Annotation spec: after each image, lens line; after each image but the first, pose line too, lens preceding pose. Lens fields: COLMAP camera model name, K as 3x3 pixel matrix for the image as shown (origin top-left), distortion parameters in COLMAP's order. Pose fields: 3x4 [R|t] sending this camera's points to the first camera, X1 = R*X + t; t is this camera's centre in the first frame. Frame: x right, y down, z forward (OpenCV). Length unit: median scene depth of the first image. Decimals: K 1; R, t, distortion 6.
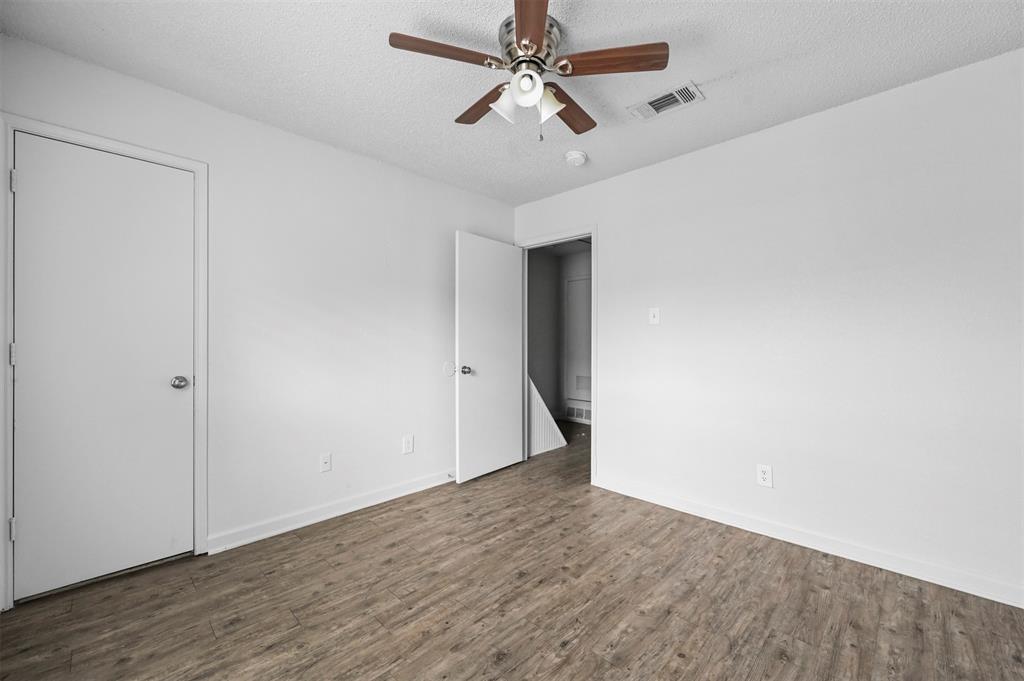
lens RADIAL K [[405.5, 0, 510.6], [0, 405.5, 339.4], [0, 0, 1]] dist [-0.000209, -0.000123]
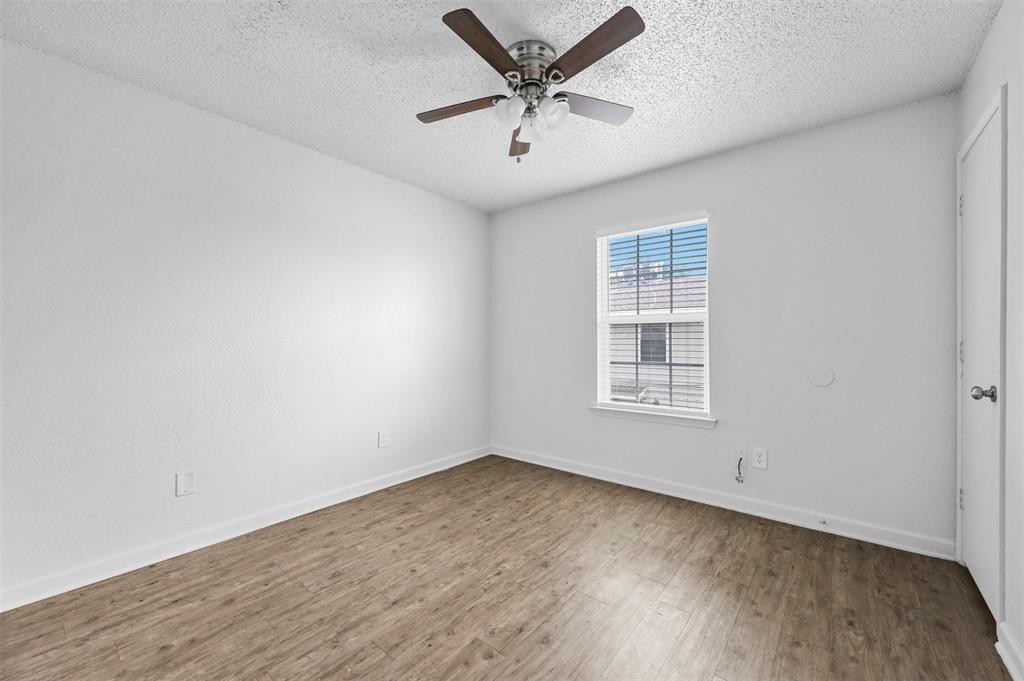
lens RADIAL K [[405.5, 0, 510.6], [0, 405.5, 344.8], [0, 0, 1]] dist [-0.000209, -0.000123]
pose [[-0.995172, -0.000473, -0.098149, 0.198046], [-0.000571, 0.999999, 0.000970, 0.017214], [0.098148, 0.001022, -0.995171, 2.045216]]
